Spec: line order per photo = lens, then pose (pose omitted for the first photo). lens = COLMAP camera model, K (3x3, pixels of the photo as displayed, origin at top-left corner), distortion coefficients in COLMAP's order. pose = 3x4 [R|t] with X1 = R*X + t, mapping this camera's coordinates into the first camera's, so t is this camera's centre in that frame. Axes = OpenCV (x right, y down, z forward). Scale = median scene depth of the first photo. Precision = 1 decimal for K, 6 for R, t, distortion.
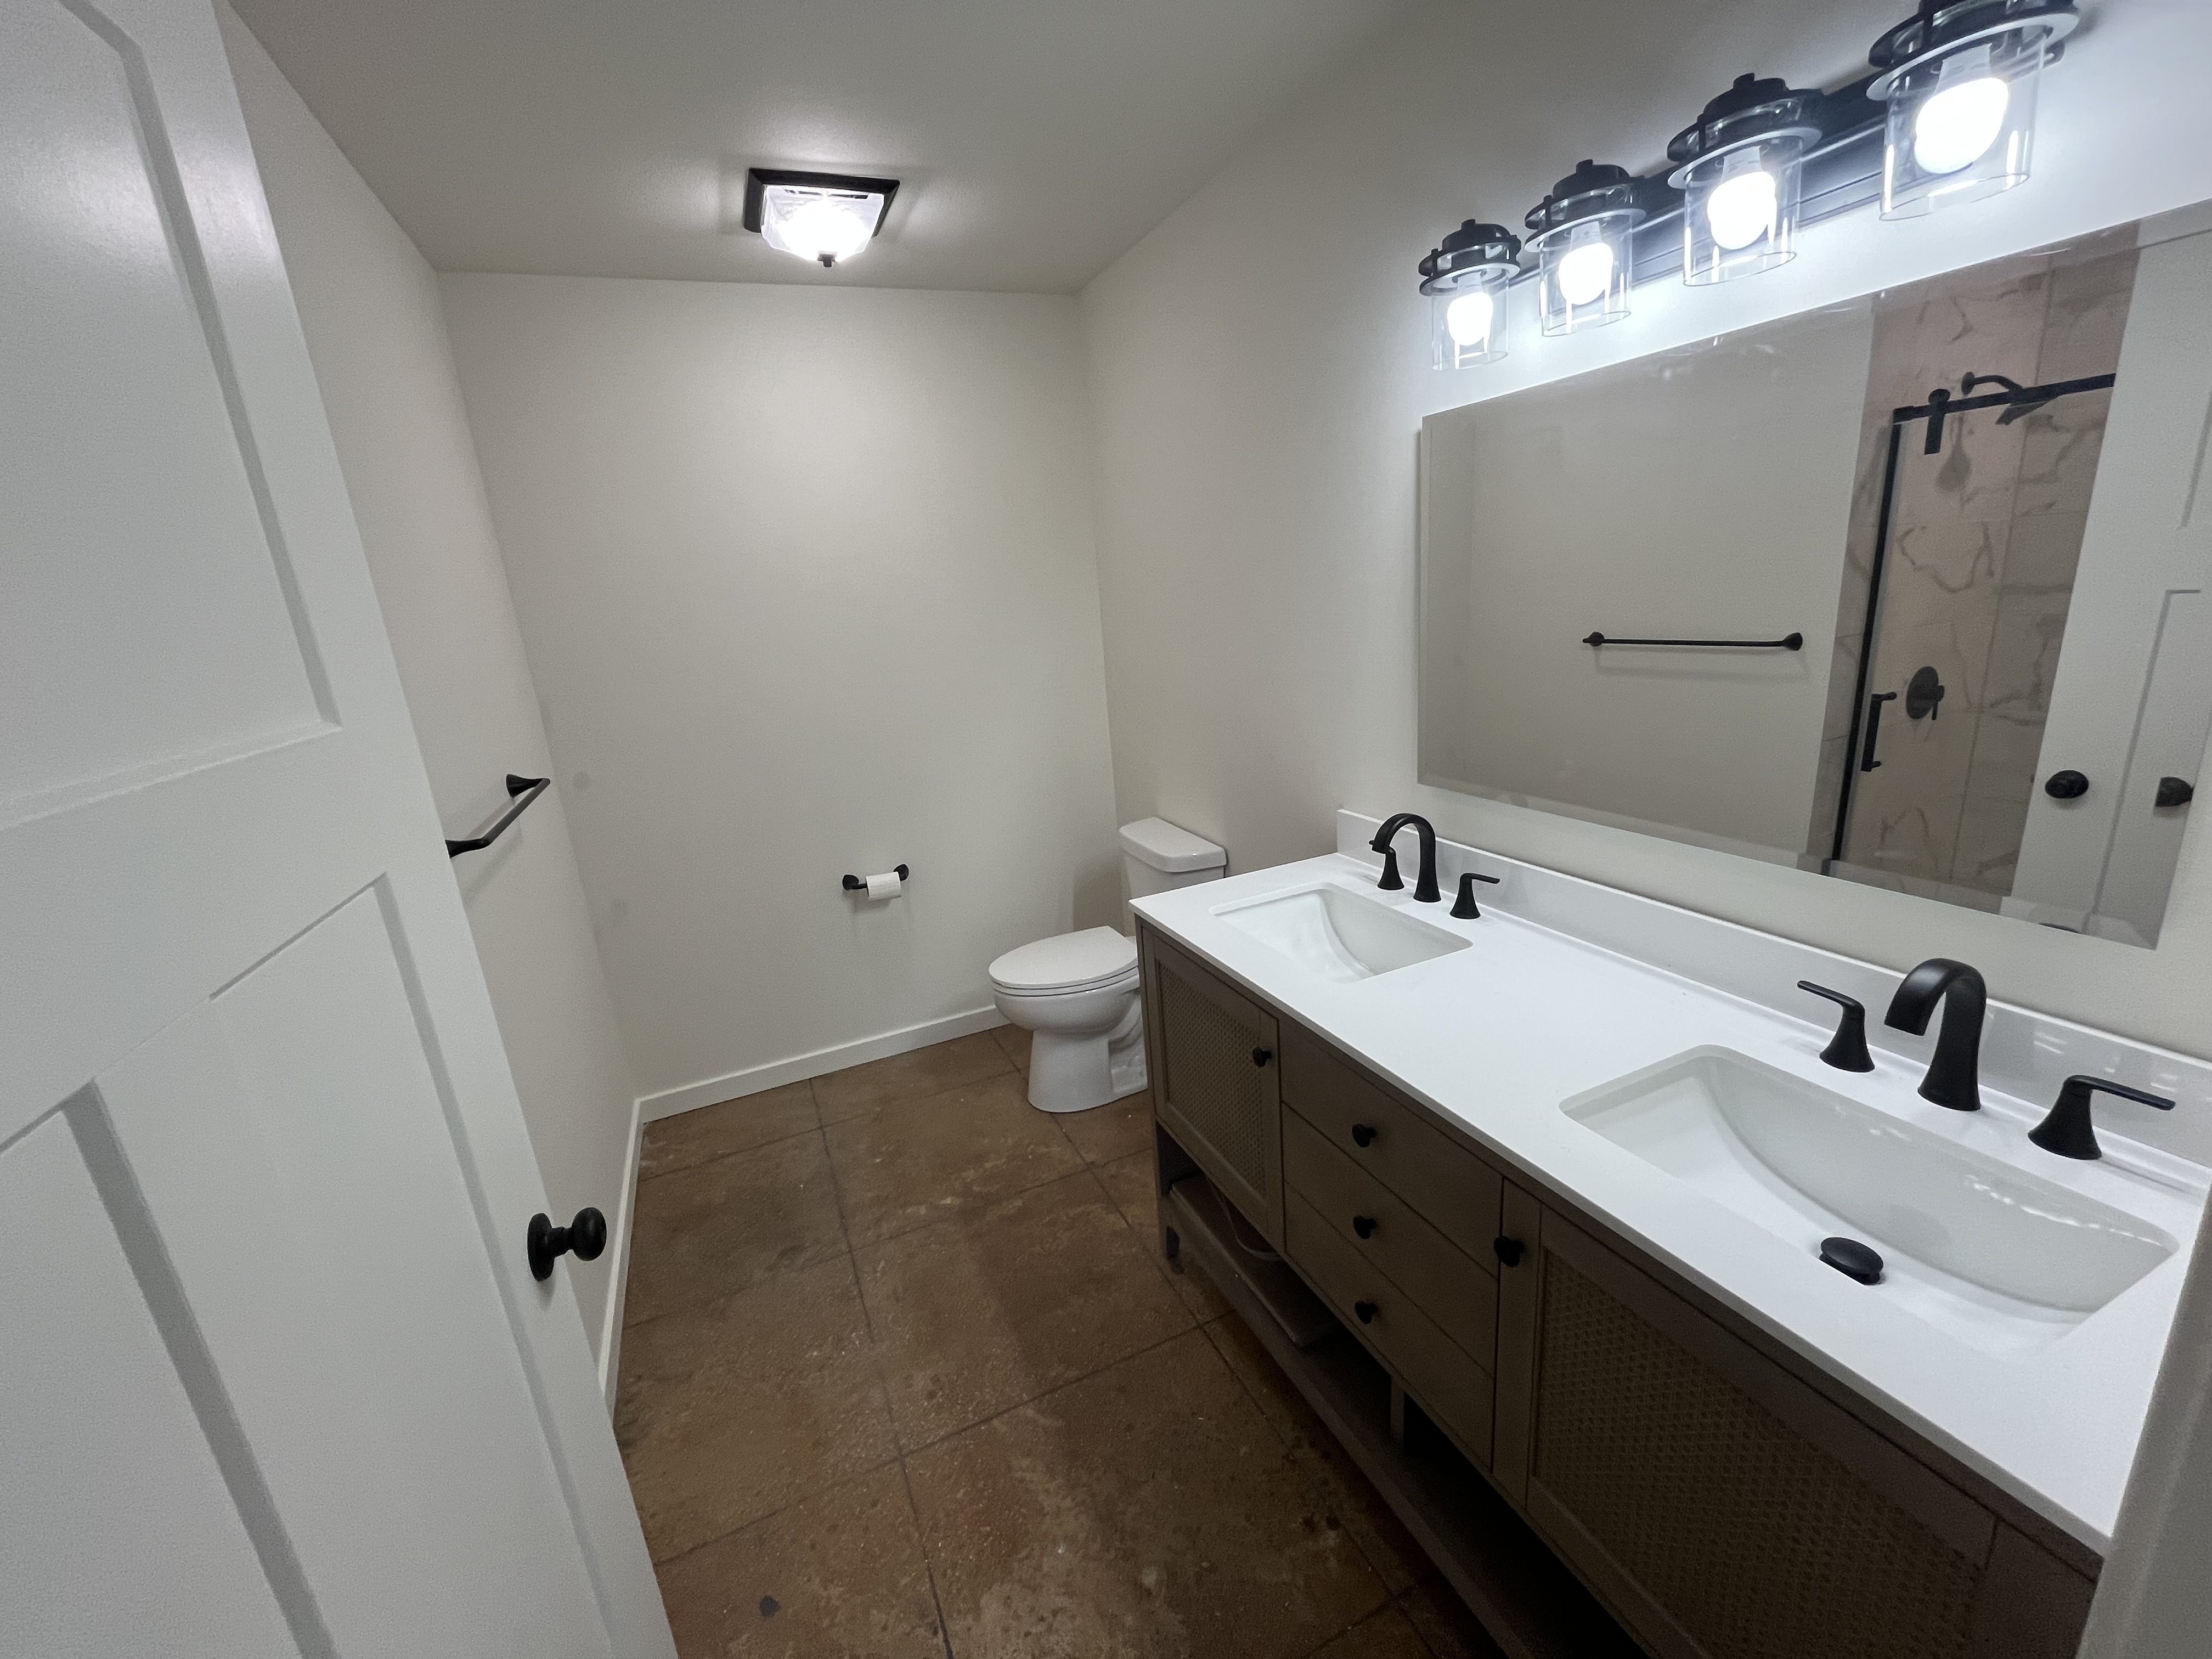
lens RADIAL K [[892.6, 0, 1095.8], [0, 892.6, 823.6], [0, 0, 1]] dist [-0.000516, -0.000102]
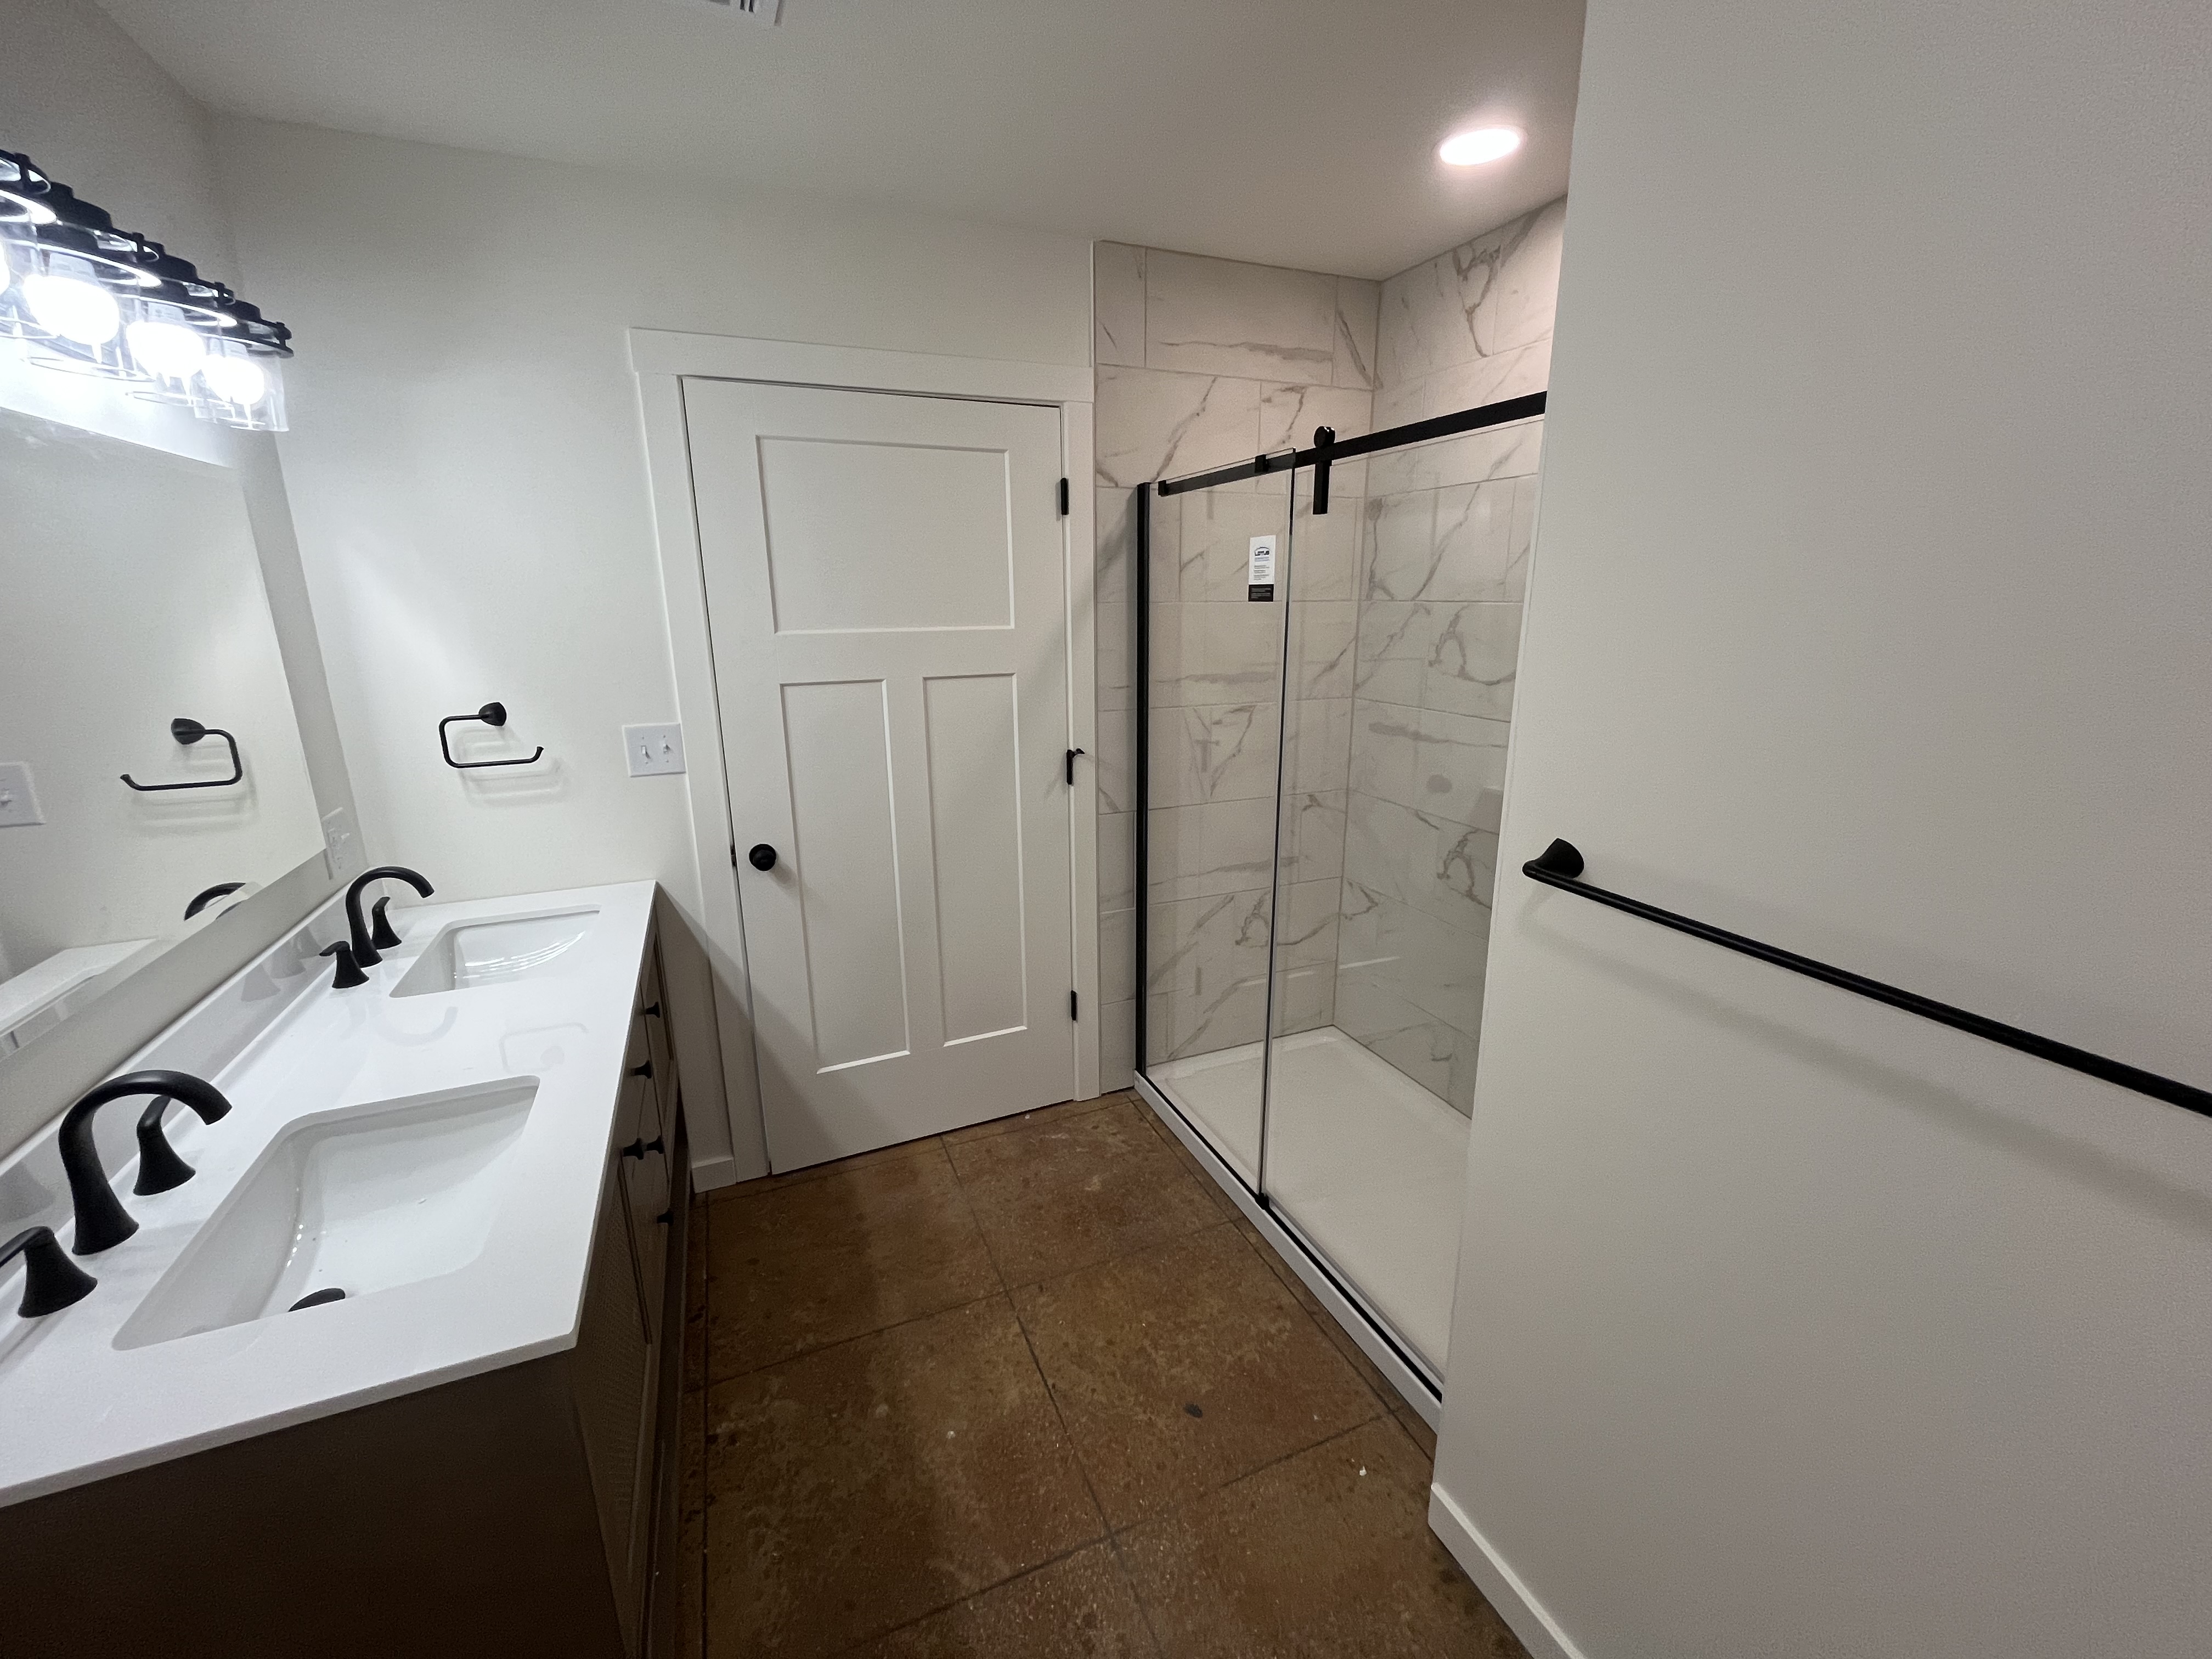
lens RADIAL K [[892.6, 0, 1095.8], [0, 892.6, 823.6], [0, 0, 1]] dist [-0.000516, -0.000102]
pose [[-0.995736, 0.084911, 0.036054, -0.315298], [0.091674, 0.867273, 0.489320, -0.395498], [0.010280, 0.490539, -0.871359, 1.524620]]
